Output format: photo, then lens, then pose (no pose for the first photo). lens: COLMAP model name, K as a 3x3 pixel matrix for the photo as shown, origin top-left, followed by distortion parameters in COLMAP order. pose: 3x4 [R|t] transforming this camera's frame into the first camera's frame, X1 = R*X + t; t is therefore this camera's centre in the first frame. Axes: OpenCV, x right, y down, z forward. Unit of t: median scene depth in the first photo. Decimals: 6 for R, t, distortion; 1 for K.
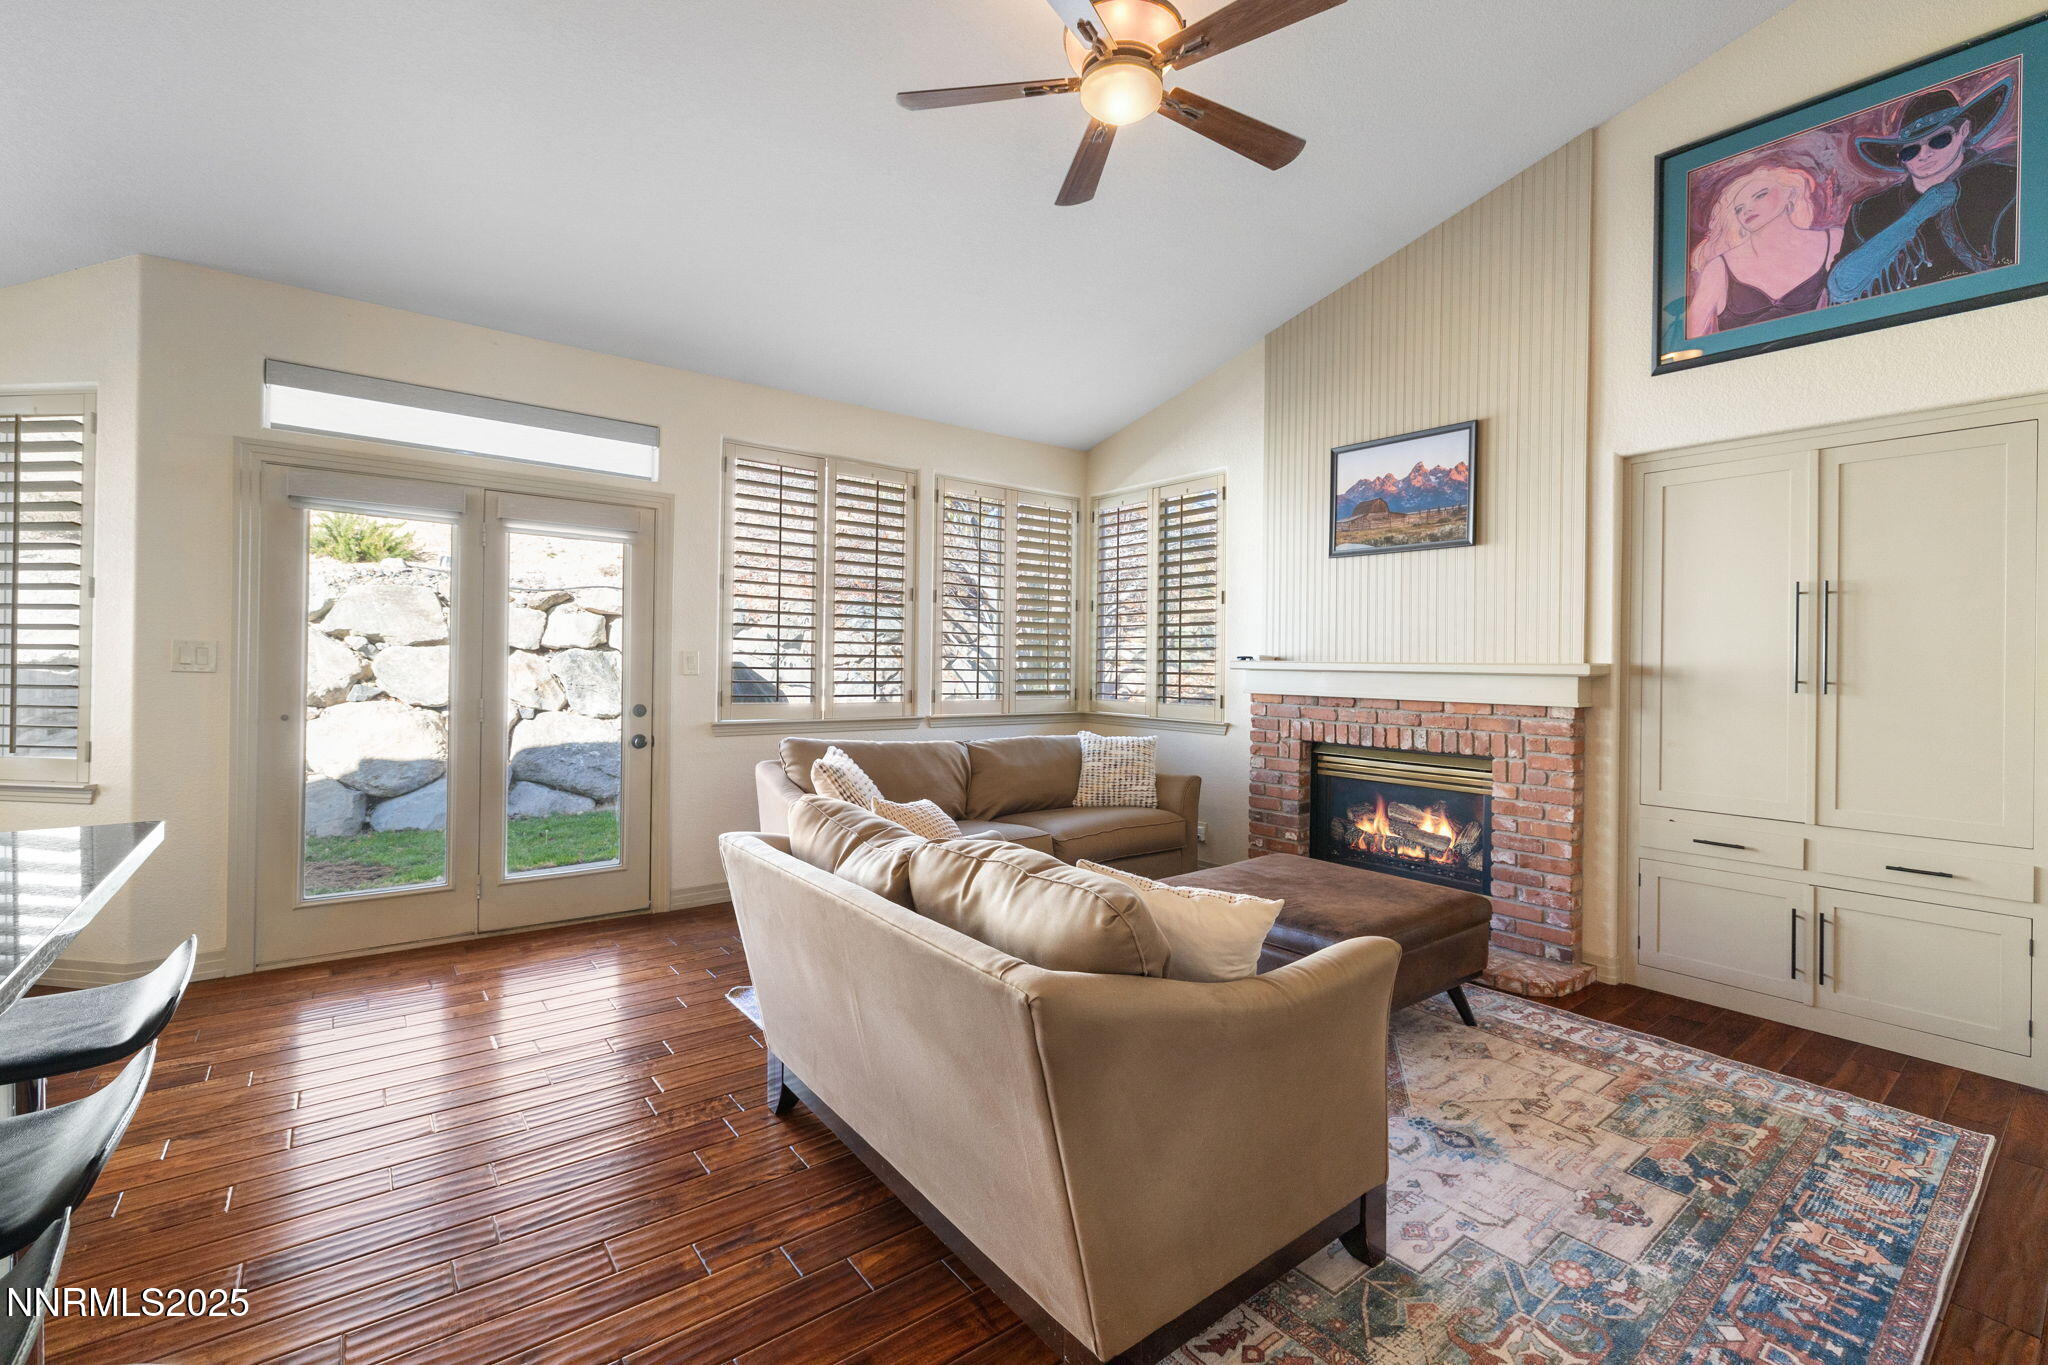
lens RADIAL K [[878.4, 0, 1025.5], [0, 878.4, 665.9], [0, 0, 1]] dist [0.000645, 0.000683]
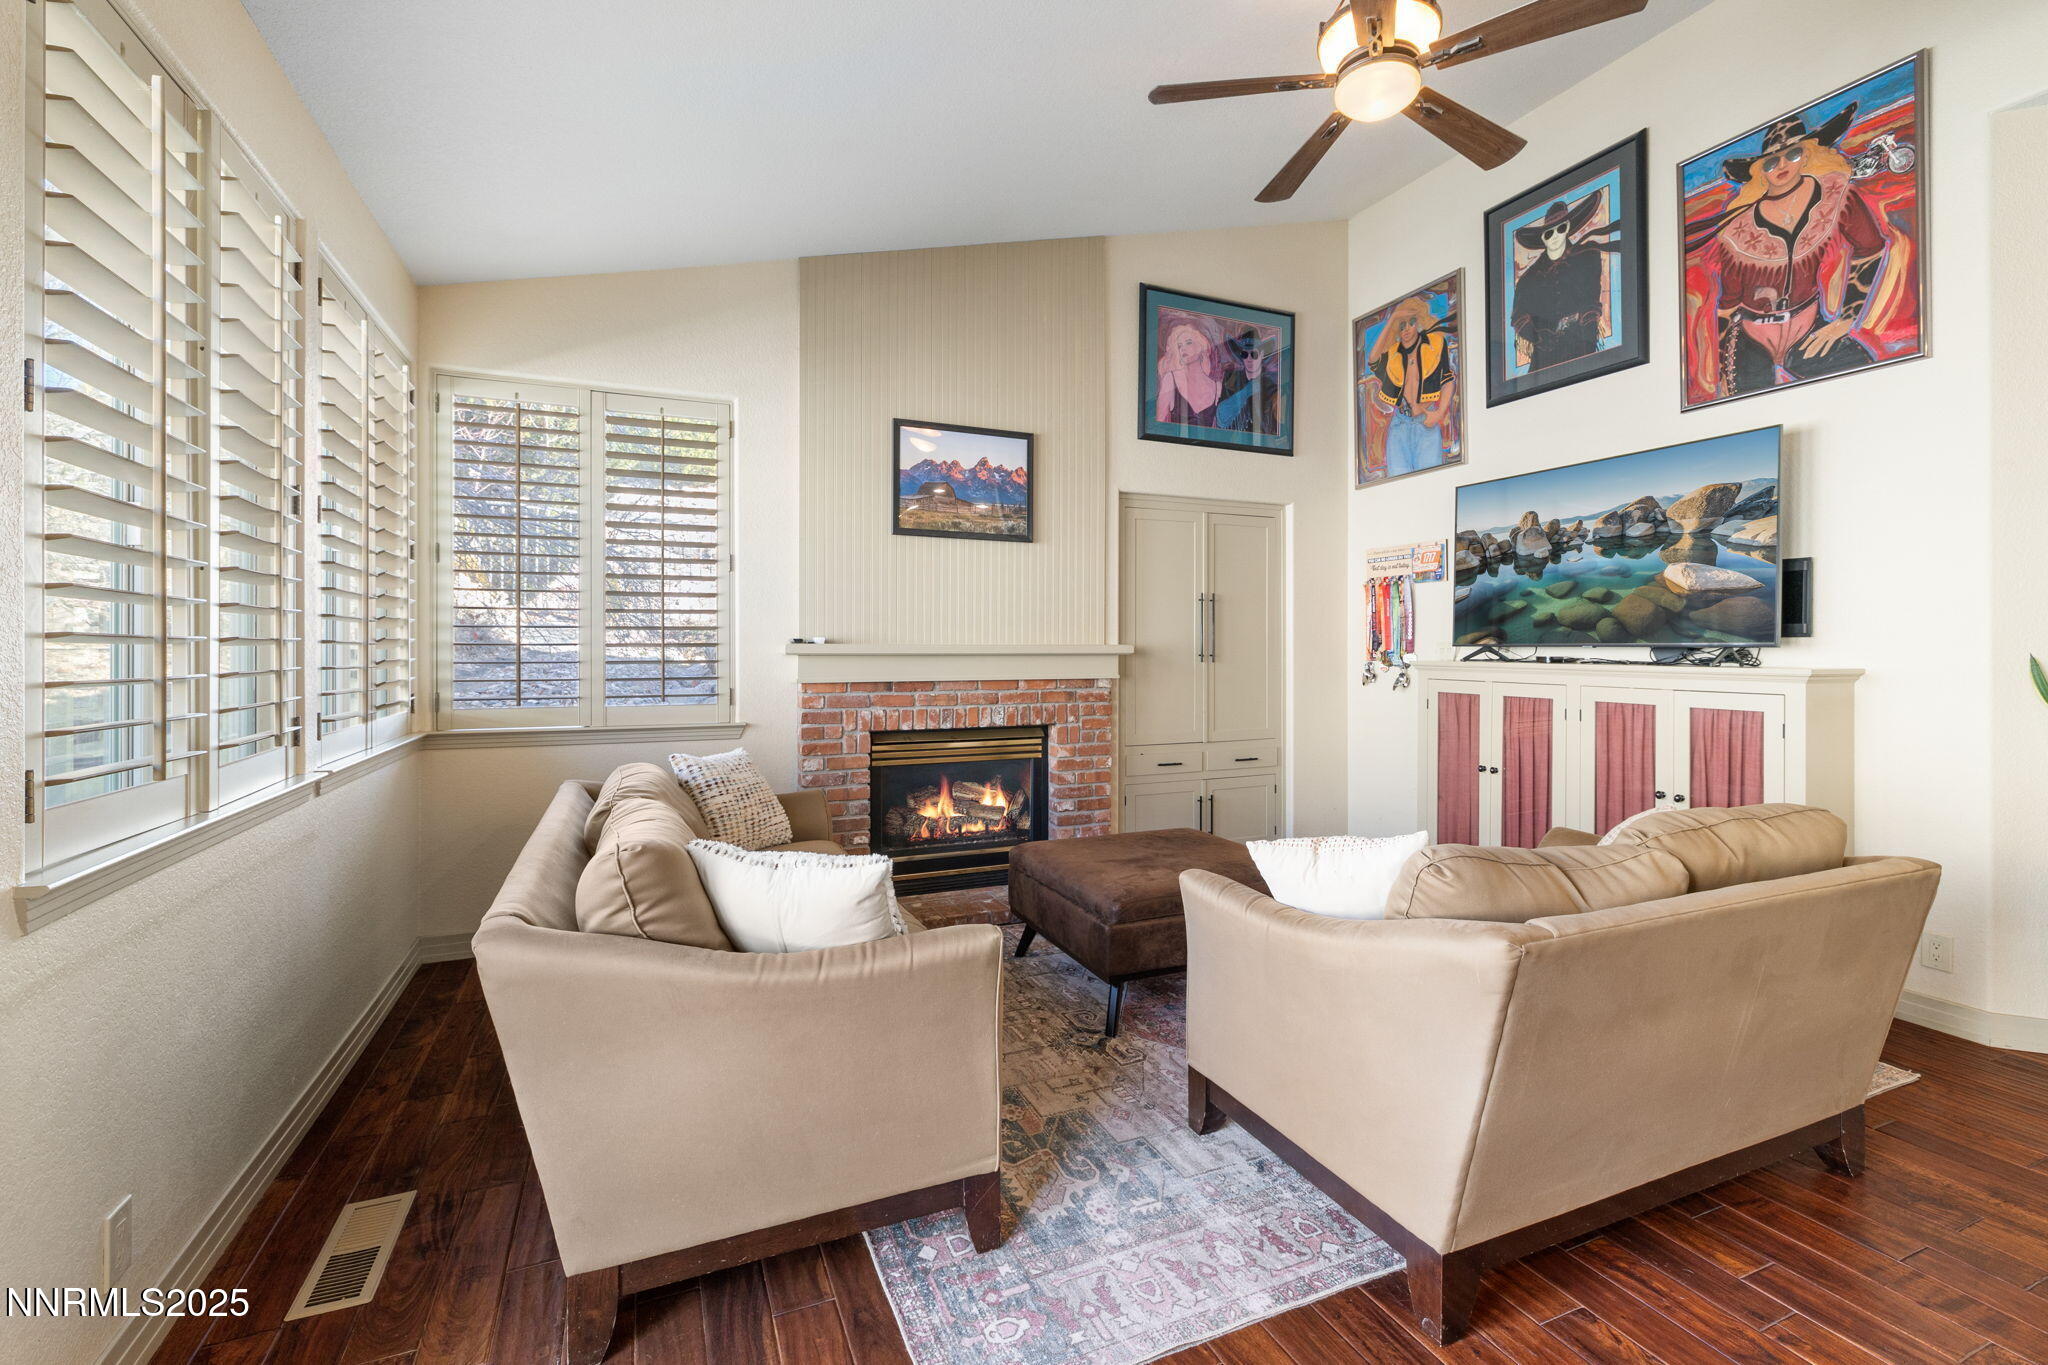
lens RADIAL K [[890.7, 0, 1021.1], [0, 890.7, 648.3], [0, 0, 1]] dist [0.000019, 0.000012]
pose [[0.254952, -0.013742, 0.966856, -0.633943], [0.006356, 0.999901, 0.012535, -0.013483], [-0.966933, 0.002950, 0.255015, 0.729680]]
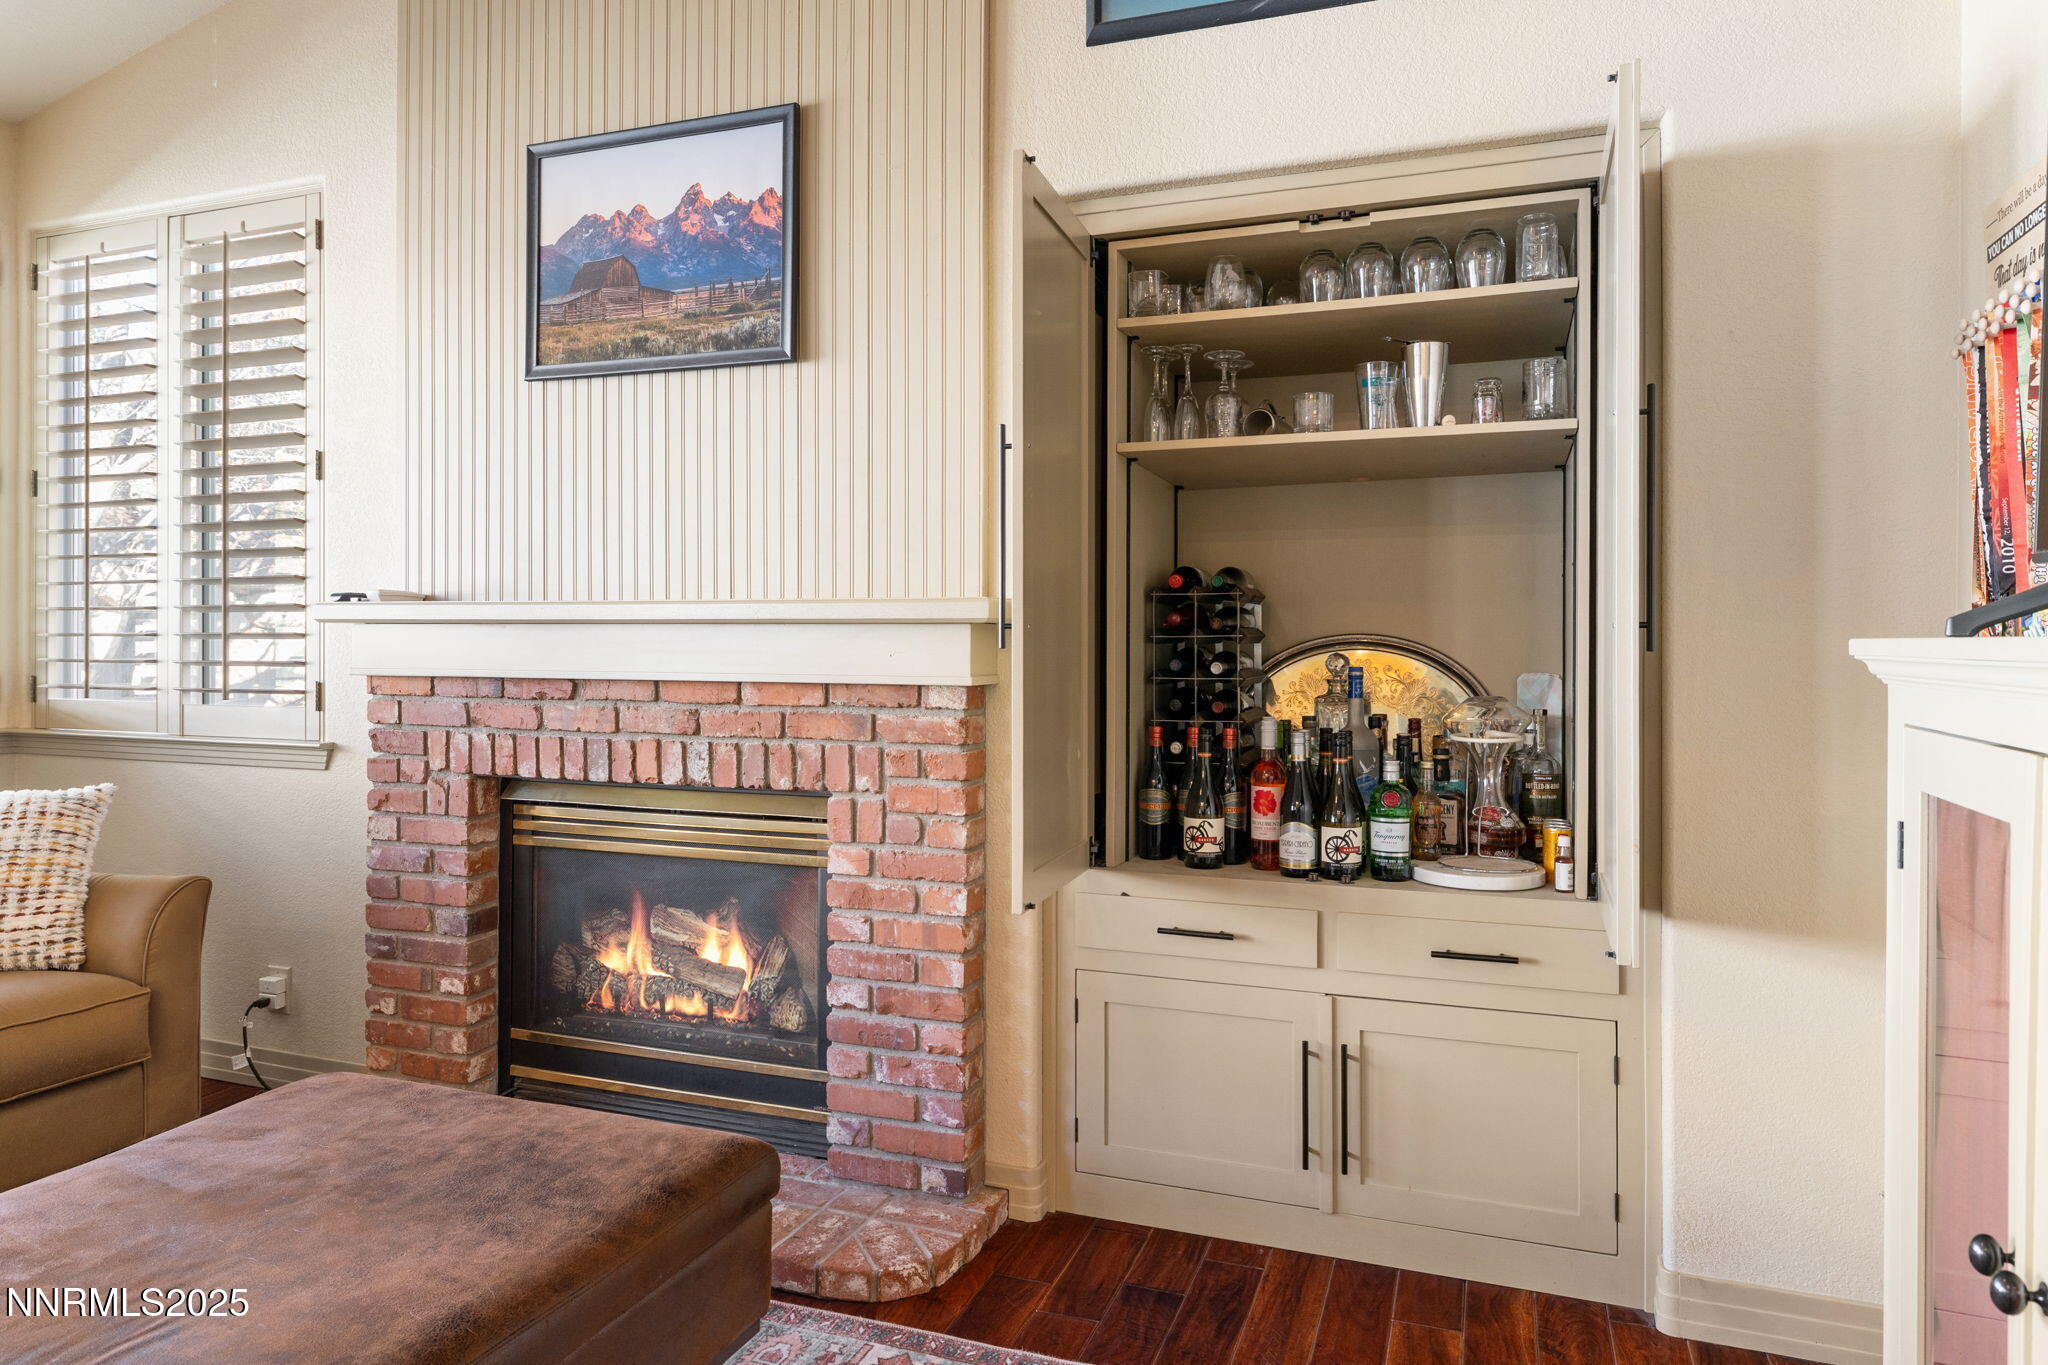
lens RADIAL K [[1278.0, 0, 1025.1], [0, 1278.0, 647.3], [0, 0, 1]] dist [-0.002401, -0.001642]
pose [[0.849965, -0.010250, 0.526739, 0.248223], [0.008135, 0.999947, 0.006330, 0.019189], [-0.526776, -0.001095, 0.850004, 0.334089]]
